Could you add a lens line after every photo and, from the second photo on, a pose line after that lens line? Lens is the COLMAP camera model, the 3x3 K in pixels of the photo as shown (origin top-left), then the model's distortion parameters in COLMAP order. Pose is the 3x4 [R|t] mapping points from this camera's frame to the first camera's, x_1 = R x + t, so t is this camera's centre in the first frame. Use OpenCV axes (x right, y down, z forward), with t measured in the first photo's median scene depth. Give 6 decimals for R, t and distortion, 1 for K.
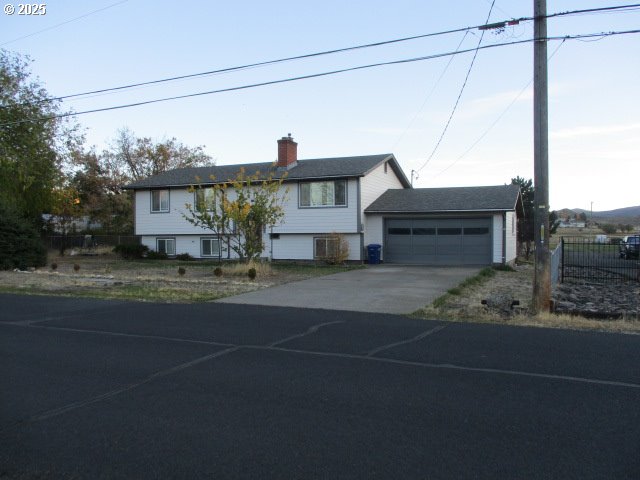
lens RADIAL K [[537.7, 0, 320.0], [0, 537.7, 240.0], [0, 0, 1]] dist [-0.002093, 0.001170]
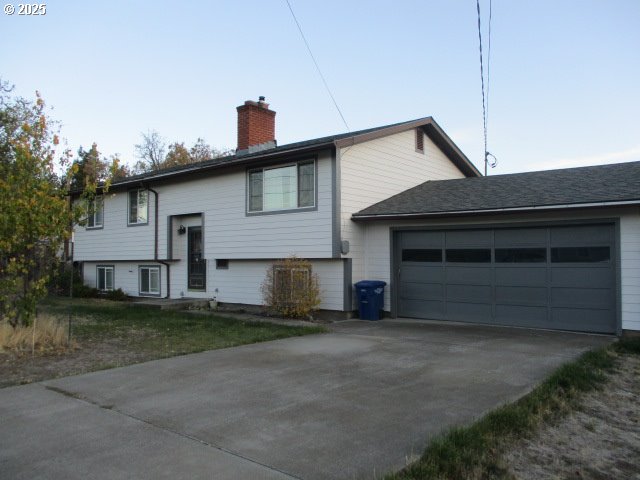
lens RADIAL K [[537.7, 0, 320.0], [0, 537.7, 240.0], [0, 0, 1]] dist [-0.002093, 0.001170]
pose [[0.960839, -0.007161, -0.277015, 0.192972], [-0.007333, 0.998659, -0.051249, -0.003993], [0.277010, 0.051273, 0.959498, 0.480138]]
